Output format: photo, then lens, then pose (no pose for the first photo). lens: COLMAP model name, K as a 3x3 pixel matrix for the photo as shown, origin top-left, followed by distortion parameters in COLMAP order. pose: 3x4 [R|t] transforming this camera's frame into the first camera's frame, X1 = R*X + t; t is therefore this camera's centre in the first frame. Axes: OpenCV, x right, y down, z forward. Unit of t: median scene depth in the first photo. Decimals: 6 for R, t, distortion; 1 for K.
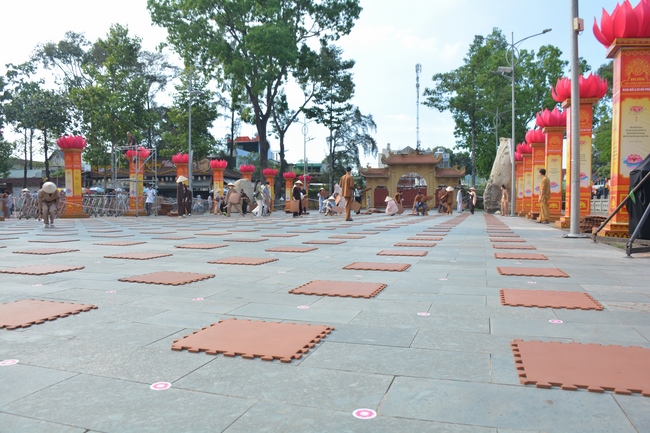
lens RADIAL K [[524.6, 0, 323.9], [0, 524.6, 232.6], [0, 0, 1]] dist [-0.144891, 0.080618]
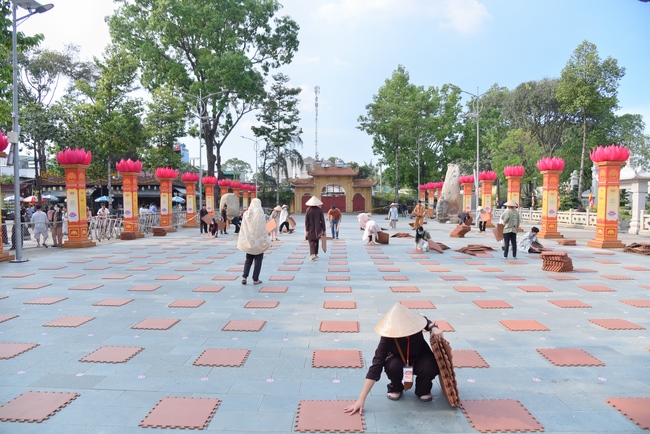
lens RADIAL K [[468.1, 0, 322.1], [0, 468.1, 217.3], [0, 0, 1]] dist [-0.107470, 0.066194]
pose [[0.962419, -0.009040, 0.271420, -0.164713], [0.014331, 0.999744, -0.017519, -0.021455], [-0.271192, 0.020750, 0.962302, -0.014136]]
